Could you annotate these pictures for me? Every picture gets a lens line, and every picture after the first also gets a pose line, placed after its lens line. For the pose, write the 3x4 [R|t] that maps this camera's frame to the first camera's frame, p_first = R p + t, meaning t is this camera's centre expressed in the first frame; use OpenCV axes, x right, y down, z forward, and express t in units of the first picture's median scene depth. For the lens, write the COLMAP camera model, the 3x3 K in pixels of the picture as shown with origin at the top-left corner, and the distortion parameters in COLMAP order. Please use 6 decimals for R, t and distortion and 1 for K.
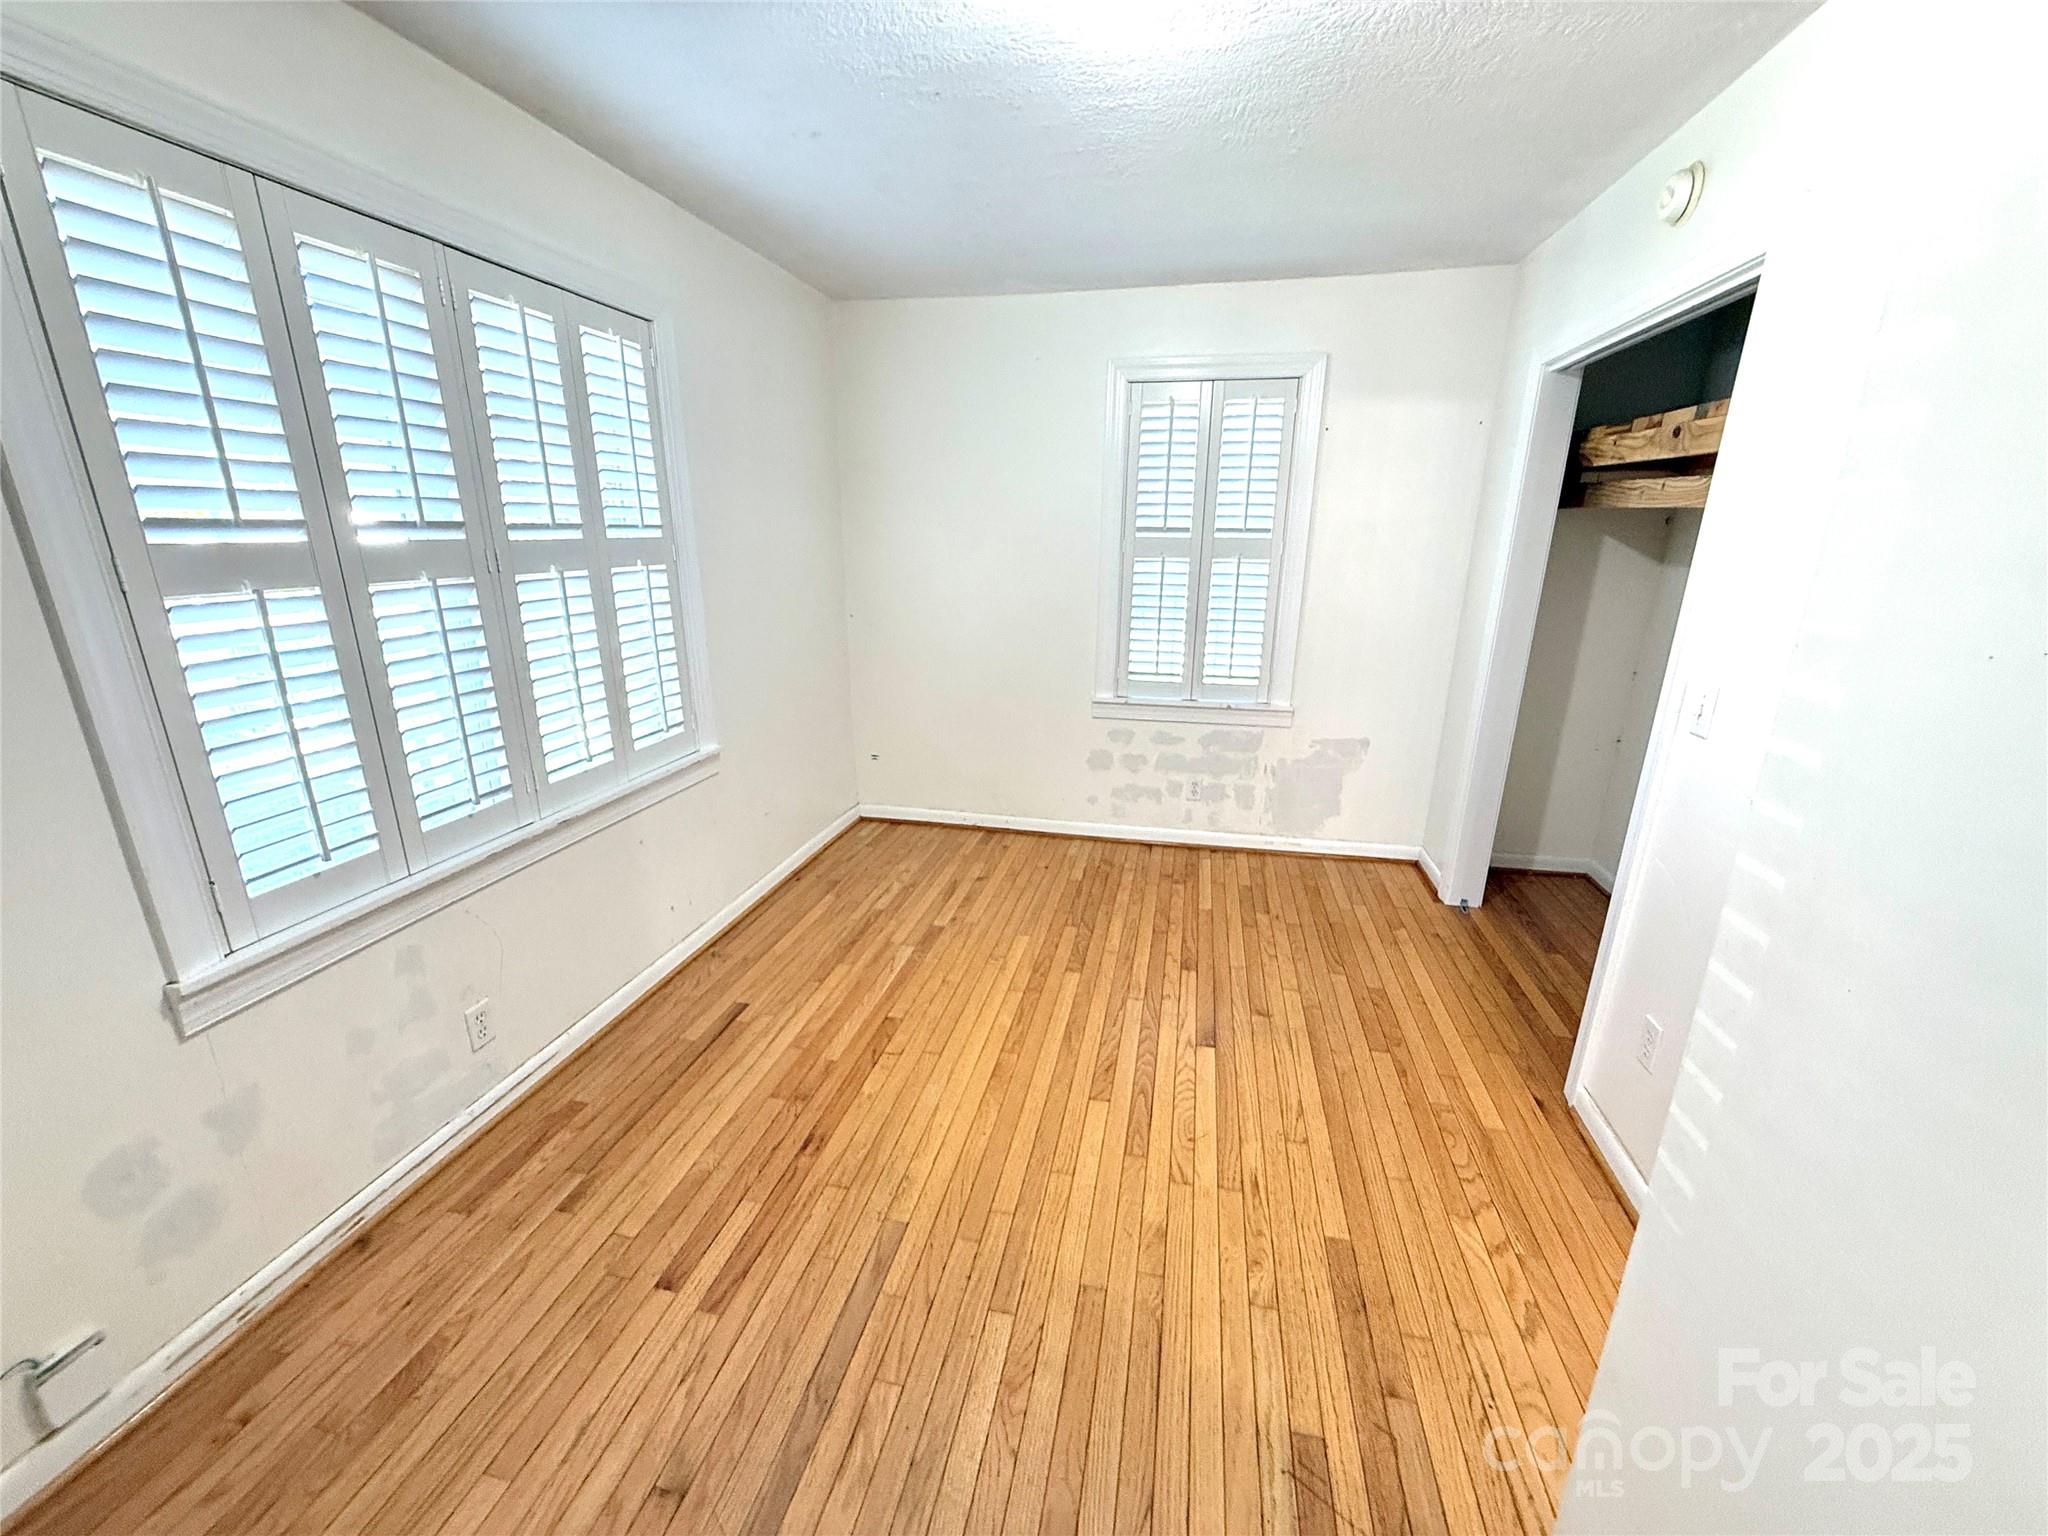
lens RADIAL K [[823.4, 0, 1015.1], [0, 823.4, 773.1], [0, 0, 1]] dist [-0.003284, -0.000036]
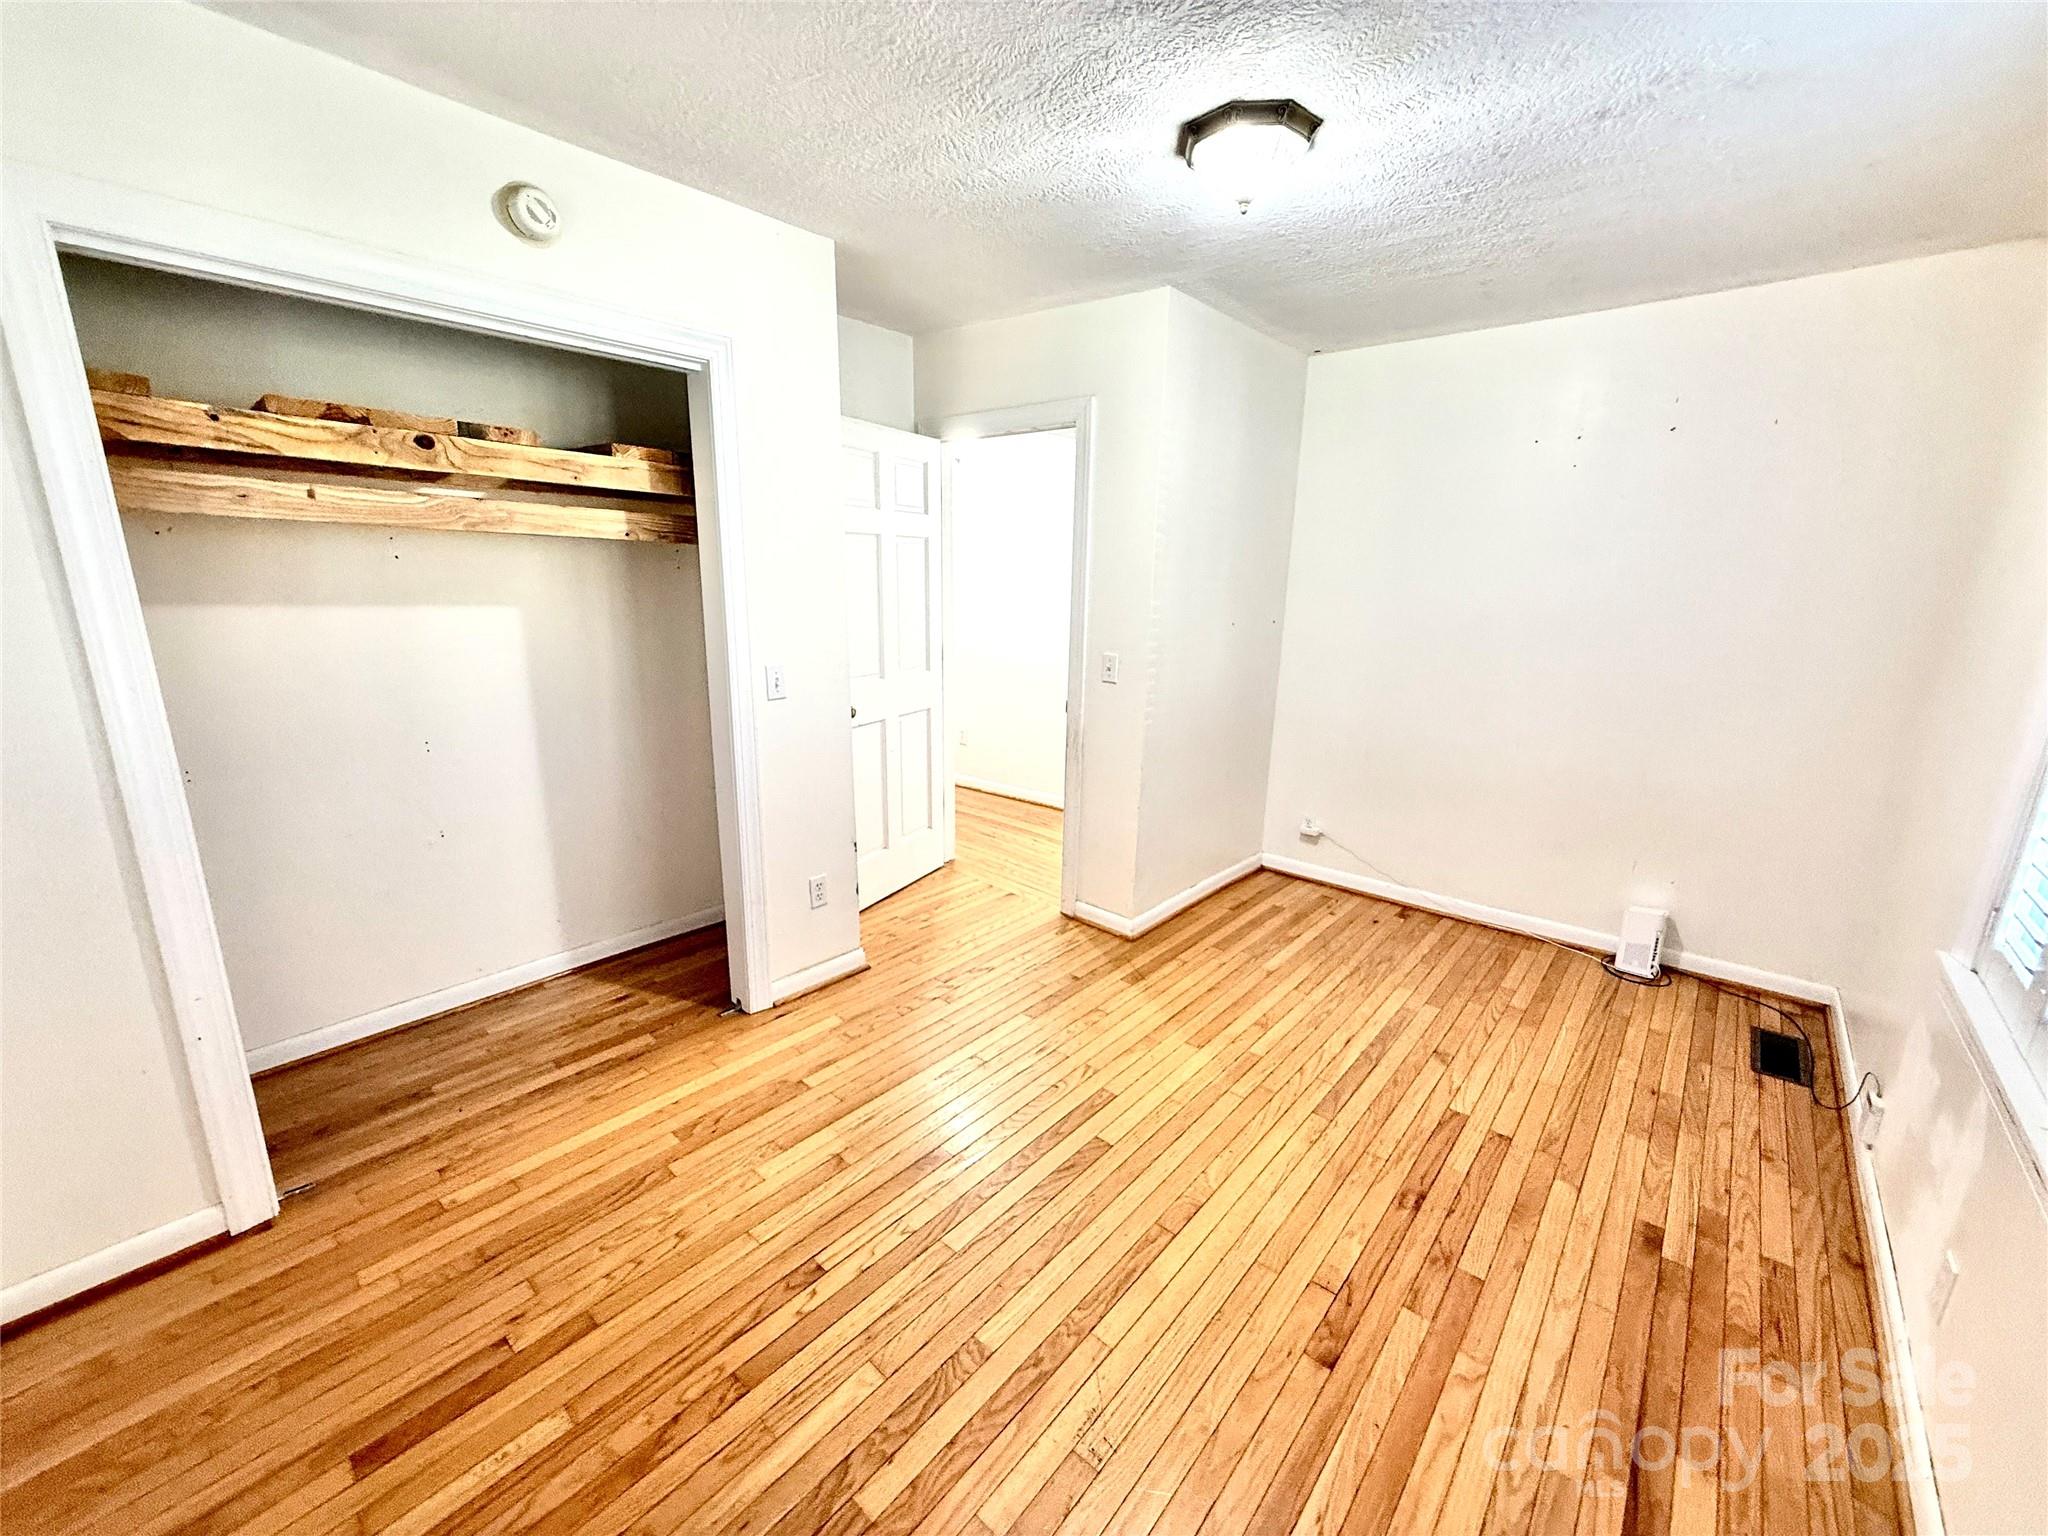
lens RADIAL K [[823.4, 0, 1025.5], [0, 823.4, 772.8], [0, 0, 1]] dist [-0.003284, -0.000036]
pose [[-0.880607, -0.139397, 0.452880, -0.192629], [0.109409, 0.870109, 0.480562, -0.455899], [-0.461043, 0.472735, -0.750973, 1.523888]]
